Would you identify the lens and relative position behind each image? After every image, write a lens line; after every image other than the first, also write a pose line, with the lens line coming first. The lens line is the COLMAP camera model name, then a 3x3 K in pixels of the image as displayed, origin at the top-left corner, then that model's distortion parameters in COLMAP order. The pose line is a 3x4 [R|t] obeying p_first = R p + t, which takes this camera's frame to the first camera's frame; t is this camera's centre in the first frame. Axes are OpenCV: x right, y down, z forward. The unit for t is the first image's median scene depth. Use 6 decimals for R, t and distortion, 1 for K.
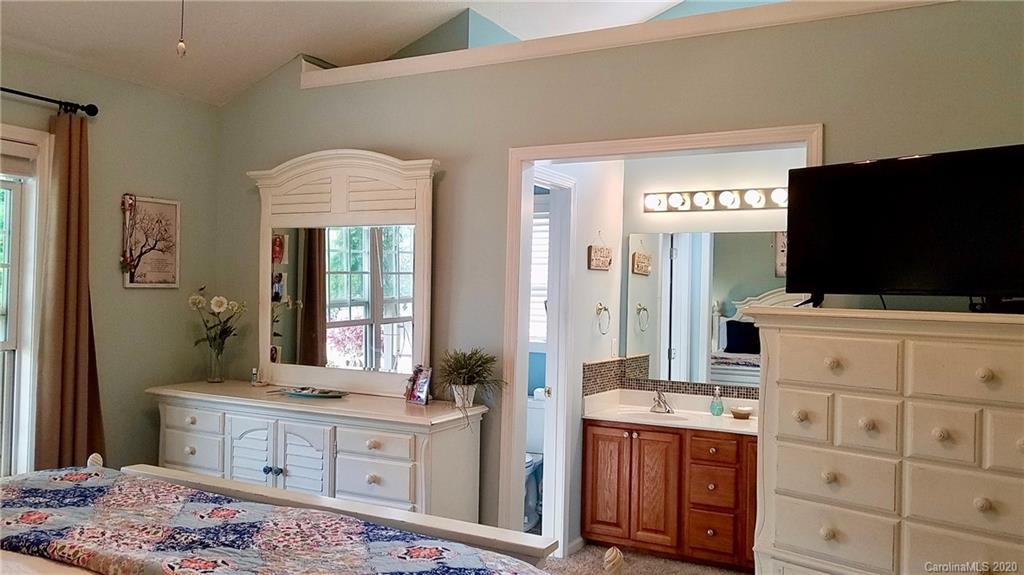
lens RADIAL K [[792.7, 0, 512.0], [0, 792.7, 287.5], [0, 0, 1]] dist [0.001288, -0.002526]
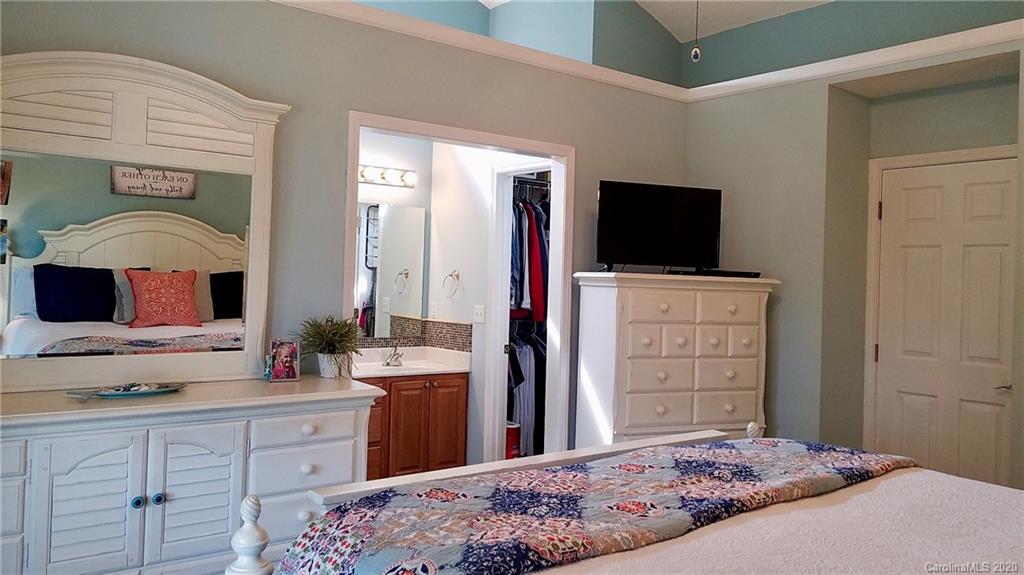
lens RADIAL K [[793.0, 0, 517.7], [0, 793.0, 273.8], [0, 0, 1]] dist [0.003355, -0.002958]
pose [[0.409173, -0.007979, 0.912422, -0.835363], [-0.030885, 0.999268, 0.022588, -0.001619], [-0.911934, -0.037422, 0.408627, 0.413516]]
